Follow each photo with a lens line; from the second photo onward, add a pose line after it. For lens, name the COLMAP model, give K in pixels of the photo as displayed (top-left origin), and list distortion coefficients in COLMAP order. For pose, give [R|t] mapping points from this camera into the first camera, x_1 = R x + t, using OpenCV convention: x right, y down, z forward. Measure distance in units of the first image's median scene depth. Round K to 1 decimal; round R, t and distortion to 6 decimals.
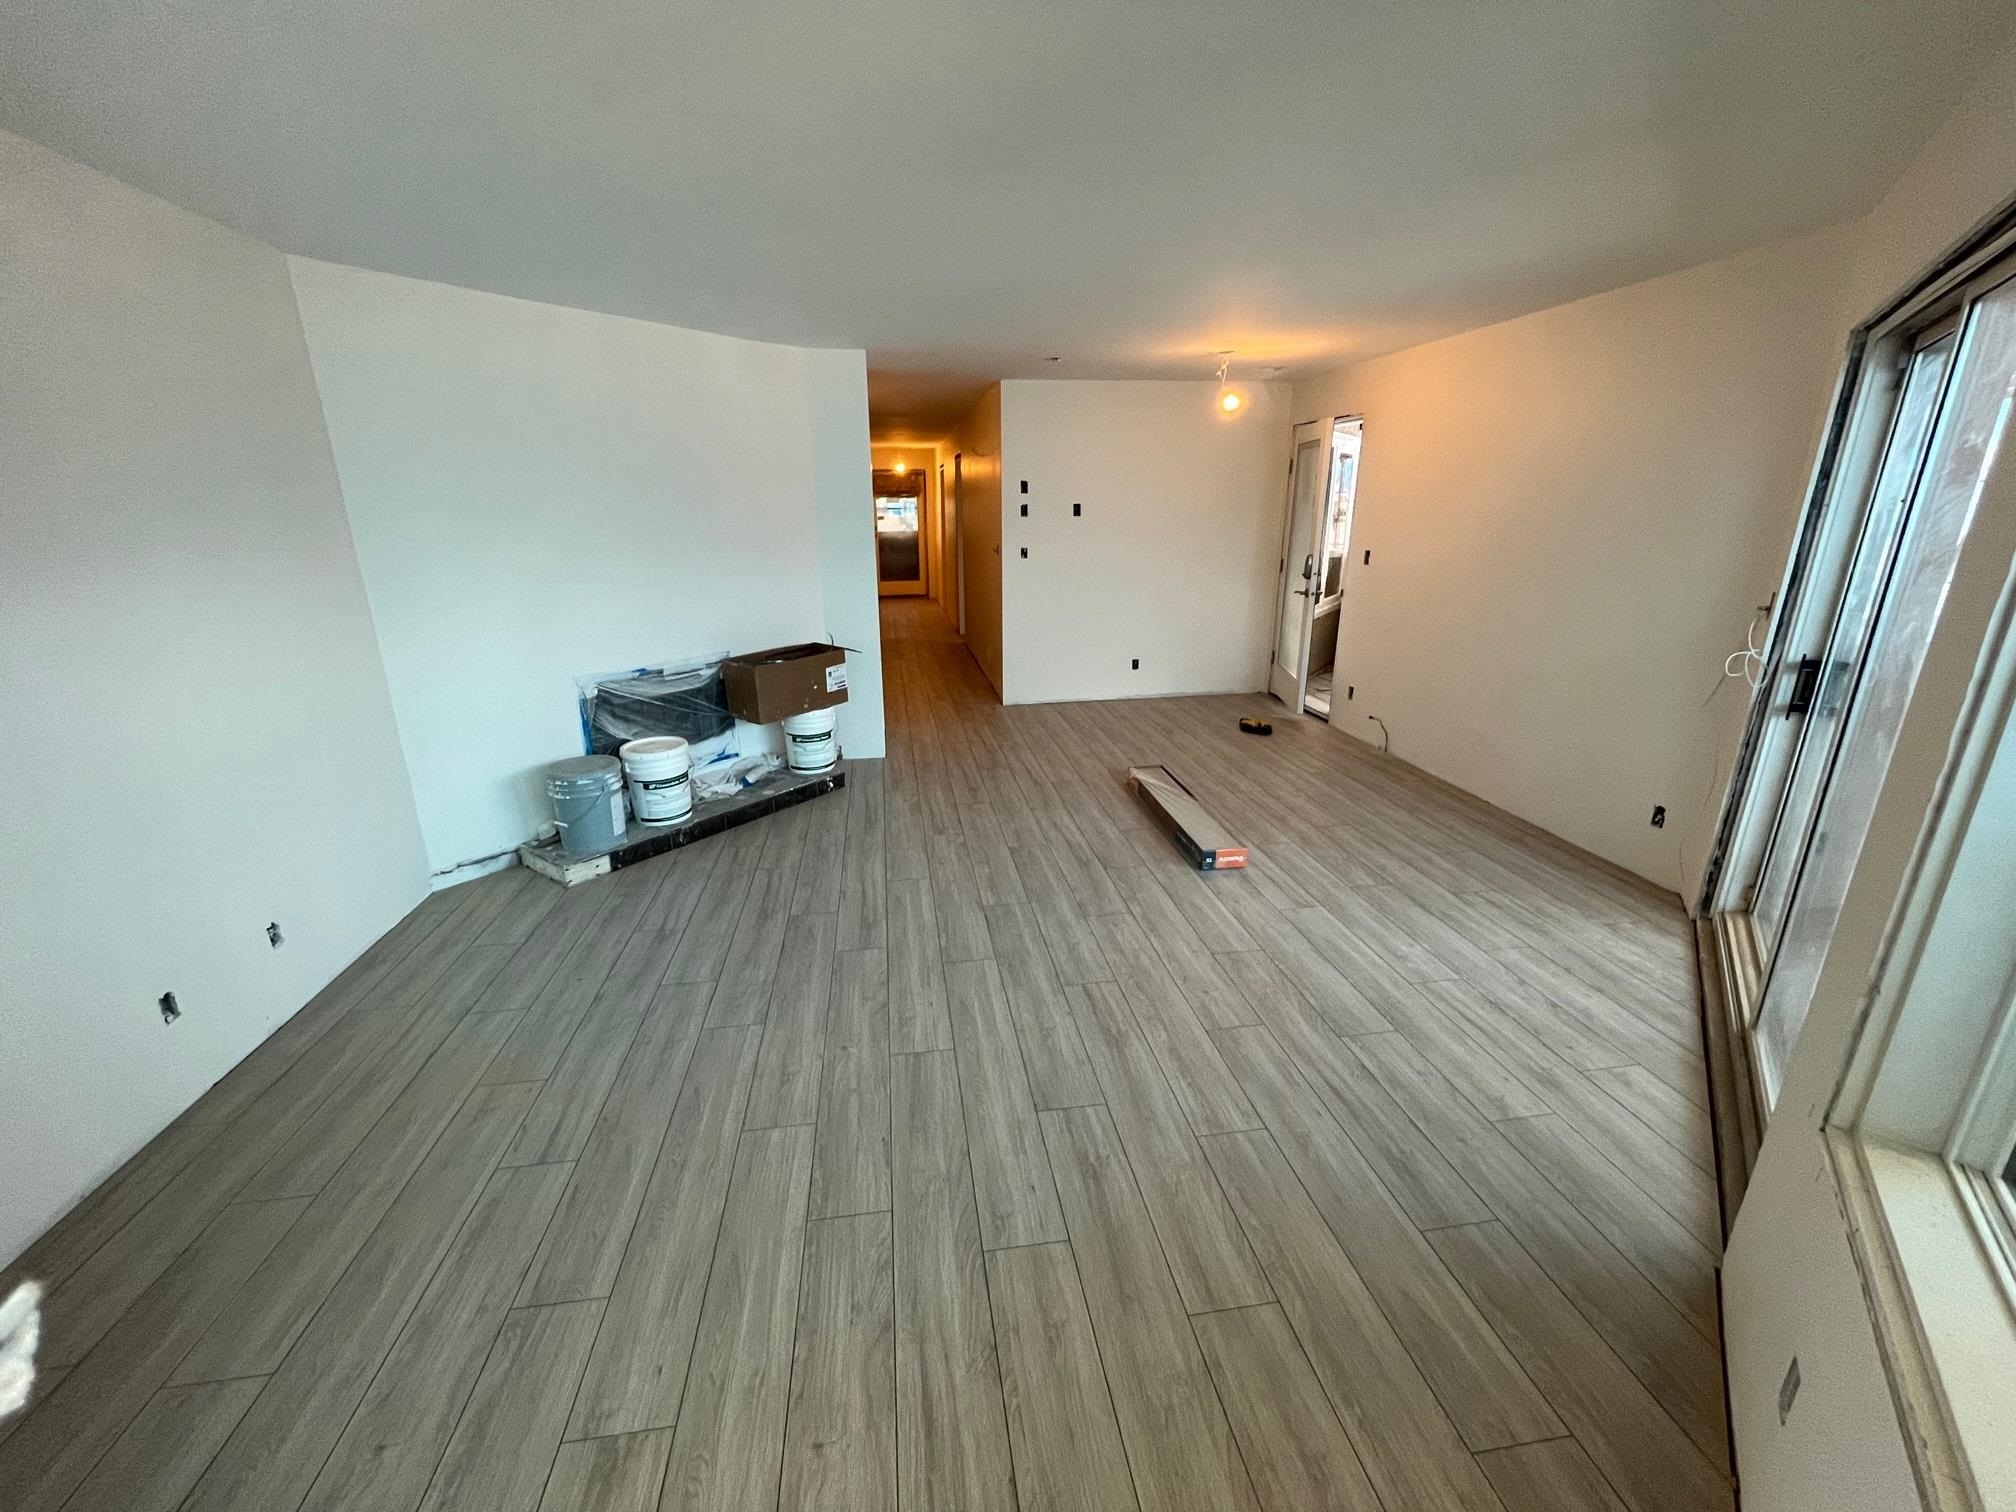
lens RADIAL K [[810.5, 0, 1009.9], [0, 810.5, 752.5], [0, 0, 1]] dist [0.000083, 0.000004]
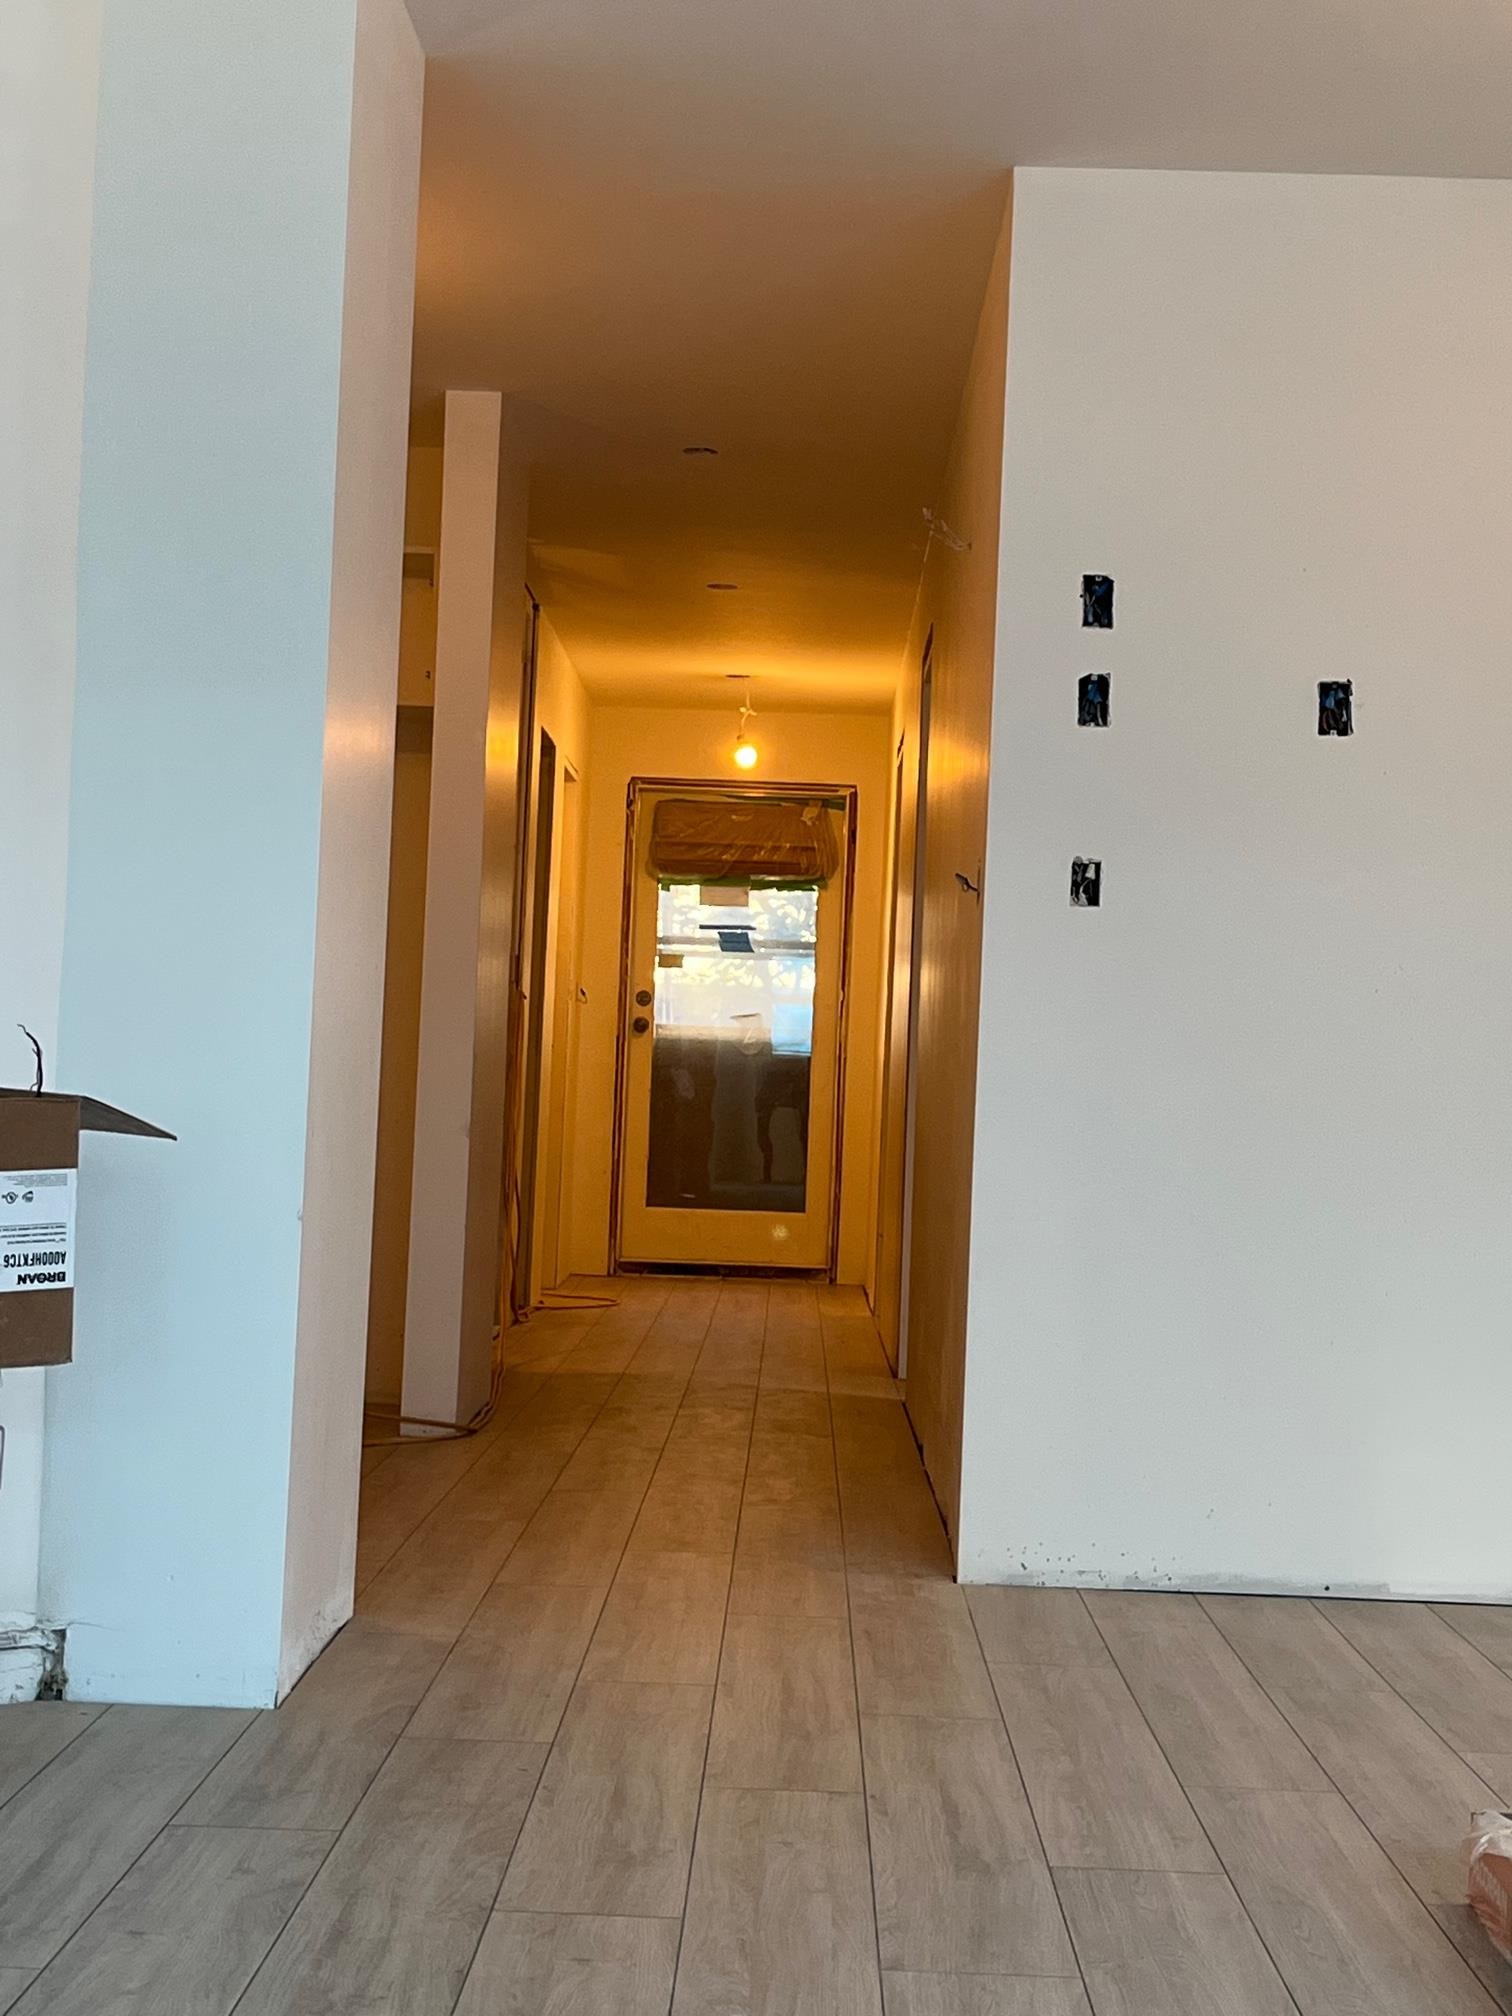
lens RADIAL K [[3192.4, 0, 755.2], [0, 3192.4, 1010.2], [0, 0, 1]] dist [-0.101500, 0.000000]
pose [[0.985809, 0.039088, -0.163254, 0.069246], [-0.087873, 0.948786, -0.303454, 0.055537], [0.143032, 0.313493, 0.938757, 0.178428]]
